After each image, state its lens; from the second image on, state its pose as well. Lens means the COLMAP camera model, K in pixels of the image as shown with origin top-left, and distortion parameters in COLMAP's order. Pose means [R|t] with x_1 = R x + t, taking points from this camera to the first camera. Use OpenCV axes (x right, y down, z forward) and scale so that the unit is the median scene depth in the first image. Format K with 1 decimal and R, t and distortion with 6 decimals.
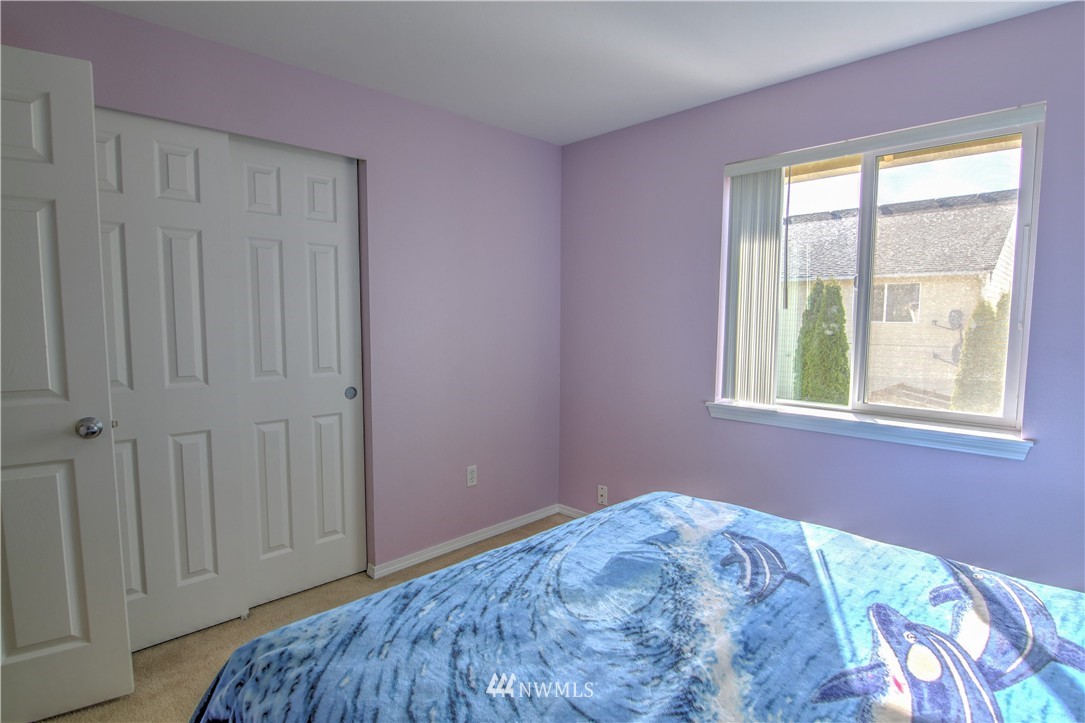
lens RADIAL K [[563.7, 0, 538.6], [0, 563.7, 362.7], [0, 0, 1]] dist [-0.015208, -0.003970]
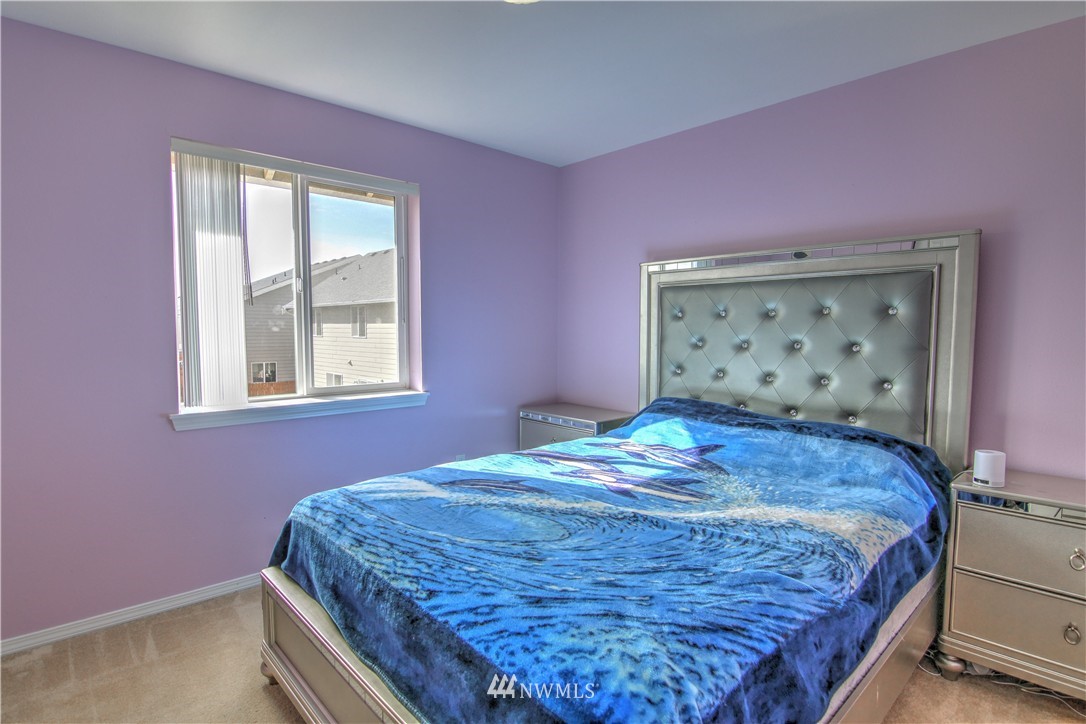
lens RADIAL K [[564.3, 0, 539.7], [0, 564.3, 364.5], [0, 0, 1]] dist [-0.015208, -0.003970]
pose [[0.022404, -0.069385, 0.997338, -0.962906], [0.081510, 0.994394, 0.067349, -0.029998], [-0.996421, 0.079784, 0.027934, 0.793473]]
